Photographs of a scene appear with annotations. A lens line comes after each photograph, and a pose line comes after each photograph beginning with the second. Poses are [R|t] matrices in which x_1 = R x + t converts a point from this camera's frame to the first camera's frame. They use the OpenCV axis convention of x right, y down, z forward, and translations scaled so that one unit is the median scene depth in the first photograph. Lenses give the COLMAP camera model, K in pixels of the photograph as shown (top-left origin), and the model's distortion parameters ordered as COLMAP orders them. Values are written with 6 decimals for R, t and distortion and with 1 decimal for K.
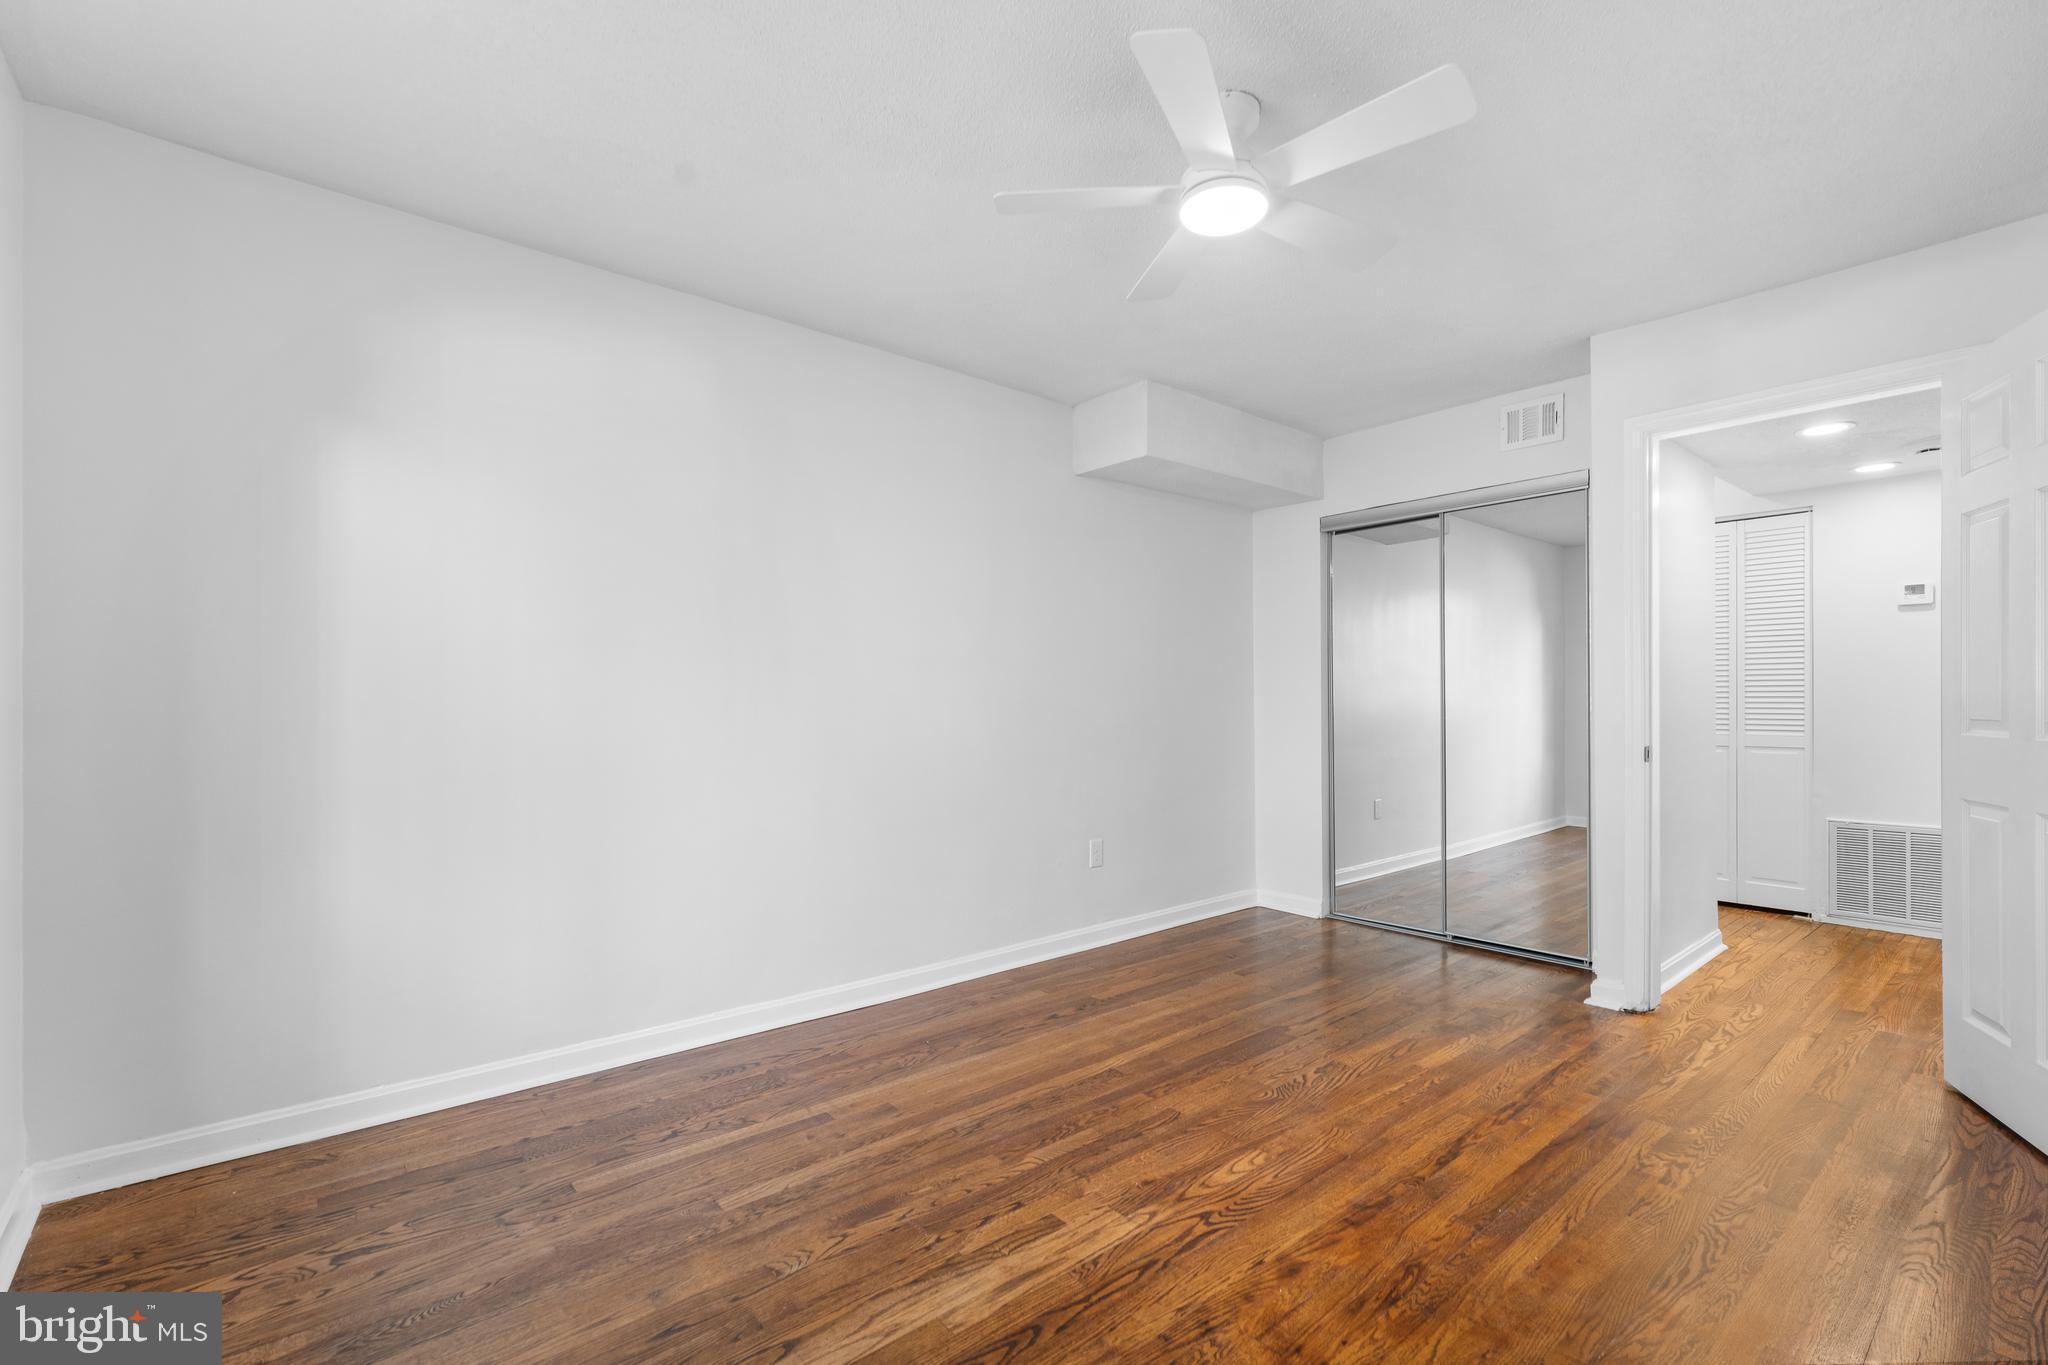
lens RADIAL K [[910.0, 0, 1024.0], [0, 910.0, 682.5], [0, 0, 1]] dist [-0.000805, 0.000077]
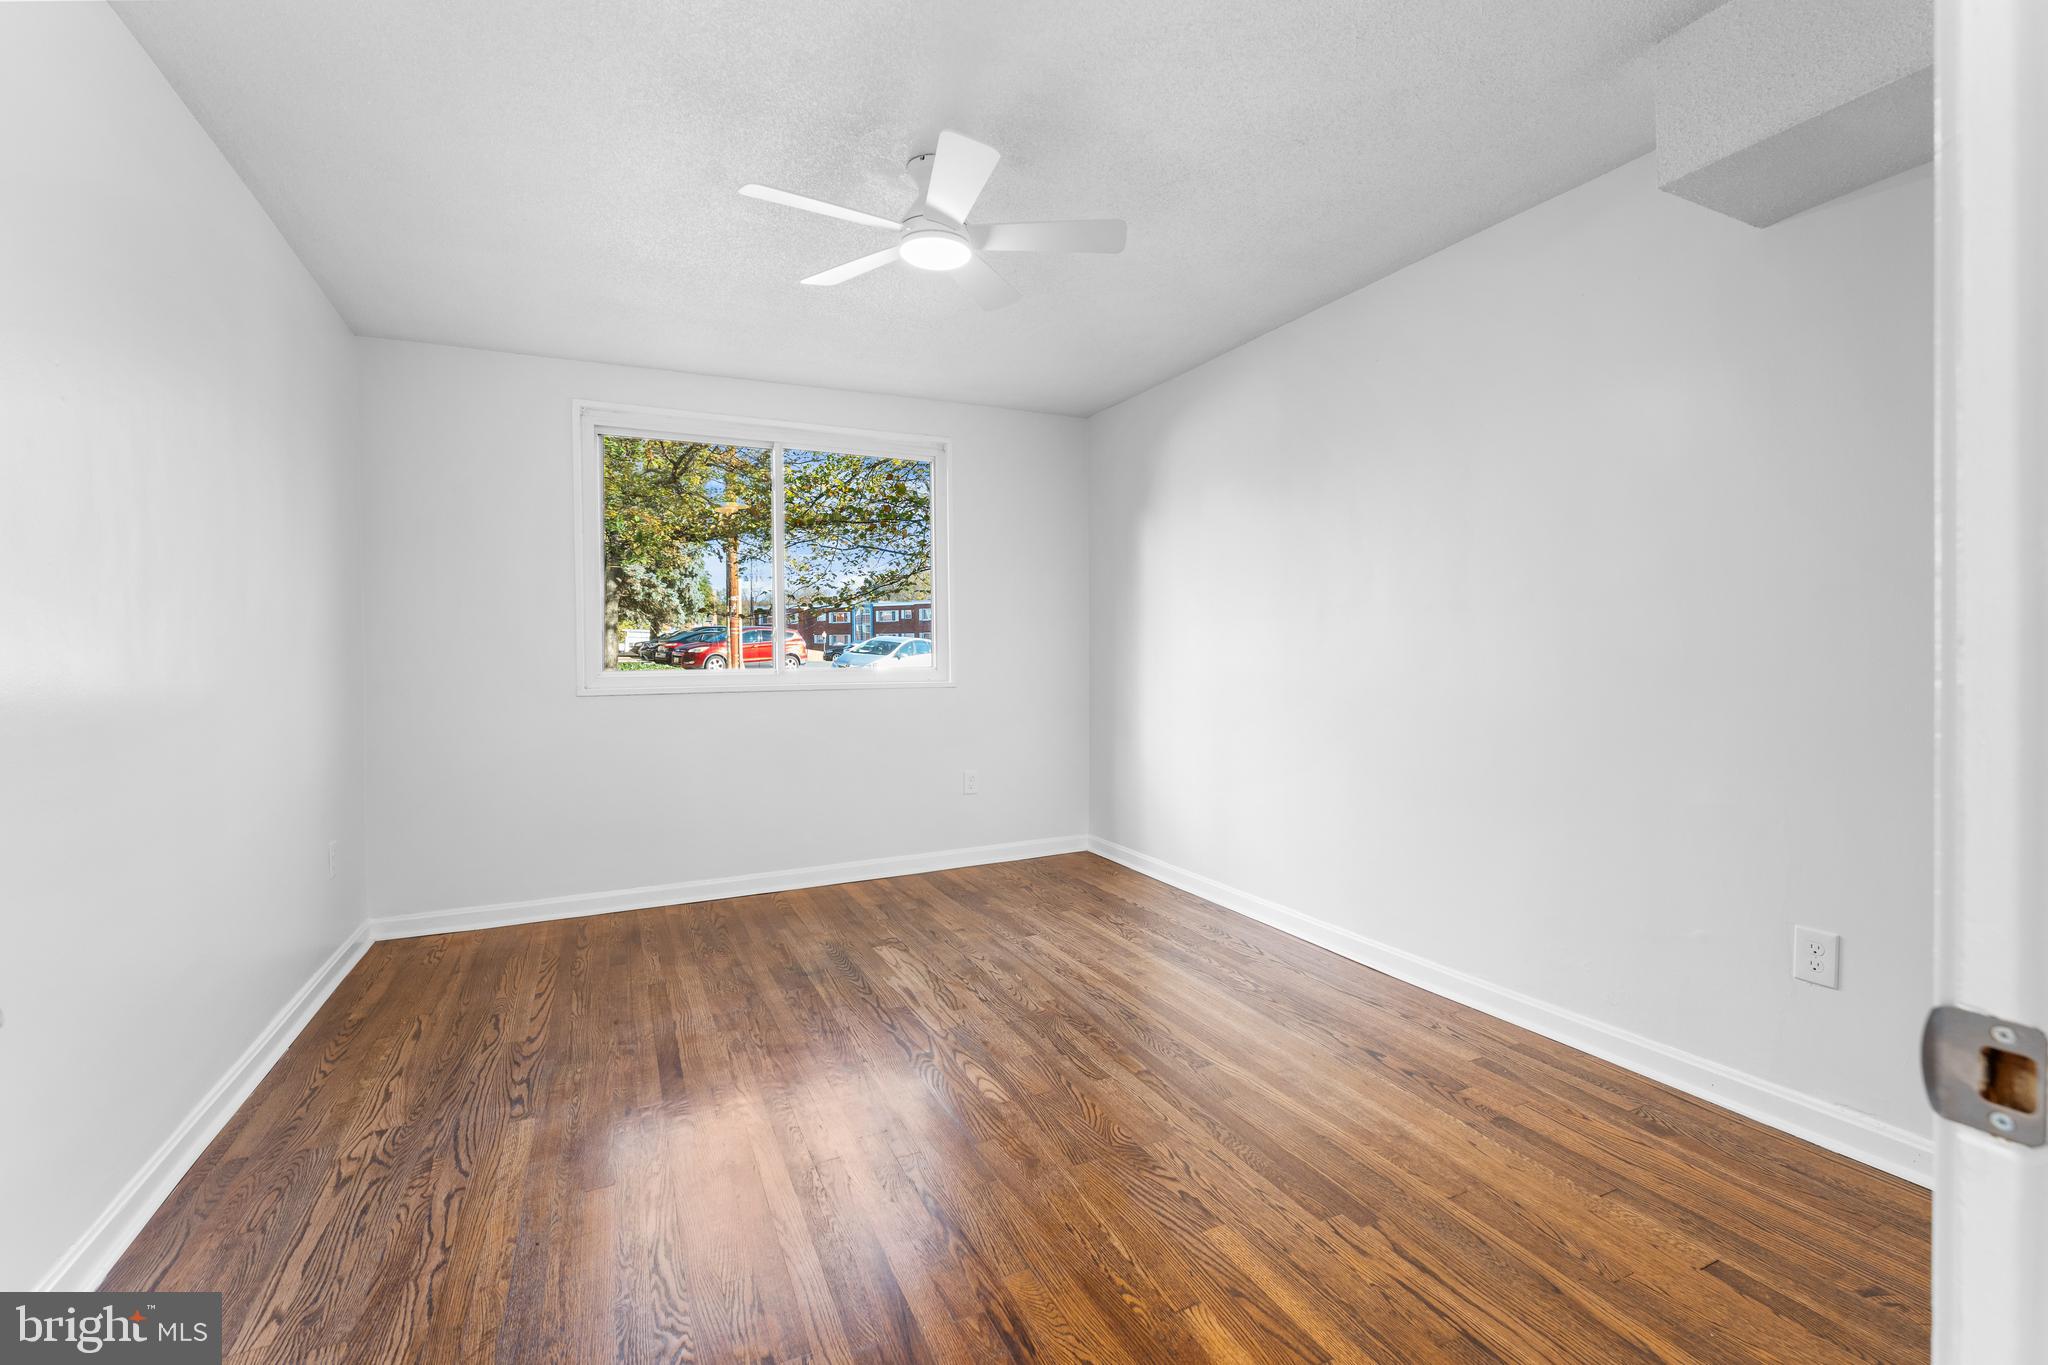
lens RADIAL K [[878.3, 0, 1001.0], [0, 878.3, 659.7], [0, 0, 1]] dist [0.001245, -0.000074]
pose [[-0.270172, 0.012417, -0.962732, 1.261012], [0.028718, 0.999576, 0.004833, 0.015395], [0.962384, -0.026342, -0.270414, 1.331455]]
